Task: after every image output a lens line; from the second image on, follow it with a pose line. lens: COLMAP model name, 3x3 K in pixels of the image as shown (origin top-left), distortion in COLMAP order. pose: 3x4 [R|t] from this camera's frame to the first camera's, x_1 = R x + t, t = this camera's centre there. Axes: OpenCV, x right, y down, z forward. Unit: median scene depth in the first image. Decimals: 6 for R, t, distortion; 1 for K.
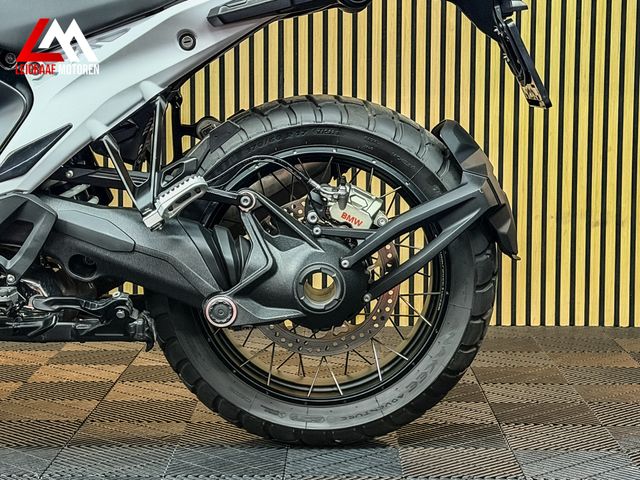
lens RADIAL K [[1410.0, 0, 320.0], [0, 1410.0, 240.0], [0, 0, 1]] dist [0.126705, 0.221301]
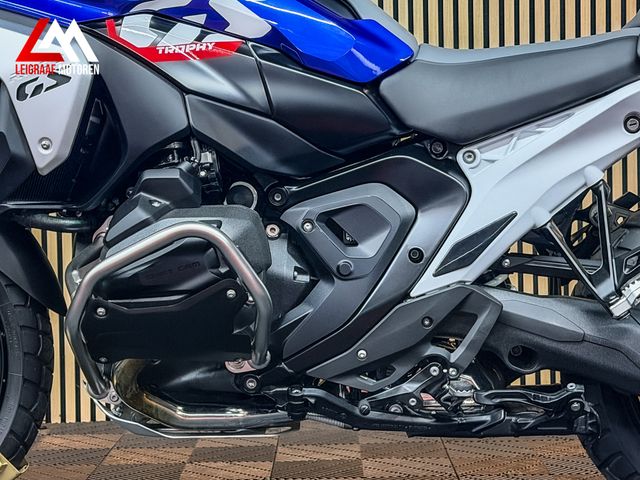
lens RADIAL K [[1410.0, 0, 320.0], [0, 1410.0, 240.0], [0, 0, 1]] dist [0.126705, 0.221301]
pose [[0.999632, -0.026420, -0.006149, -0.300940], [0.025995, 0.997794, -0.061093, -0.006394], [0.007749, 0.060910, 0.998113, 0.026073]]
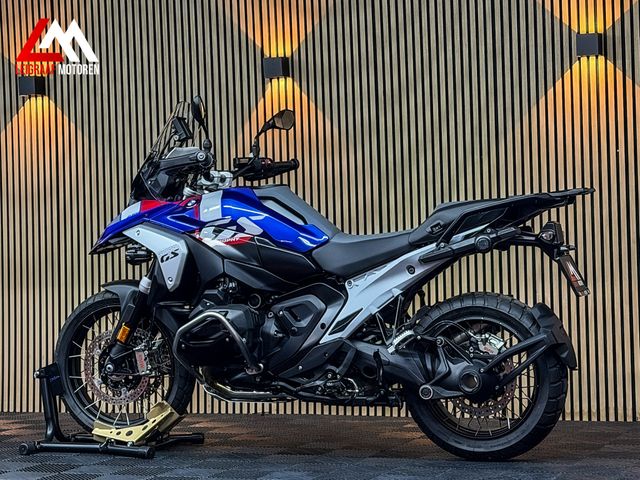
lens RADIAL K [[1410.0, 0, 320.0], [0, 1410.0, 240.0], [0, 0, 1]] dist [0.126705, 0.221301]
pose [[0.934887, -0.030879, -0.353599, 0.556124], [-0.008863, 0.993867, -0.110227, 0.058787], [0.354834, 0.106184, 0.928880, -1.120680]]
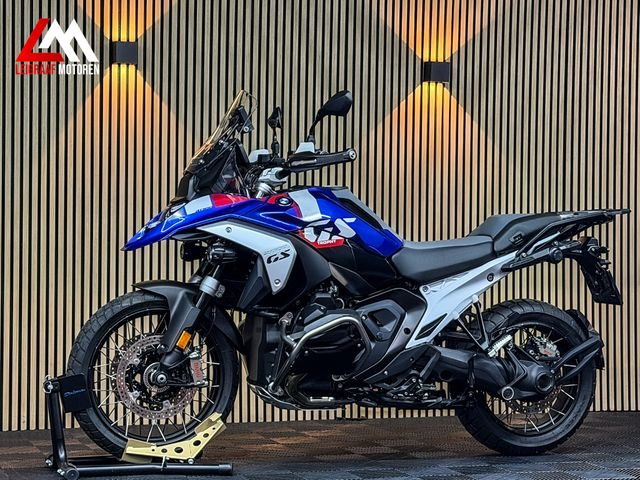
lens RADIAL K [[1410.0, 0, 320.0], [0, 1410.0, 240.0], [0, 0, 1]] dist [0.126705, 0.221301]
pose [[0.947917, 0.008082, 0.318414, -1.099367], [0.026791, 0.994112, -0.104989, 0.036057], [-0.317388, 0.108052, 0.942120, -1.120652]]
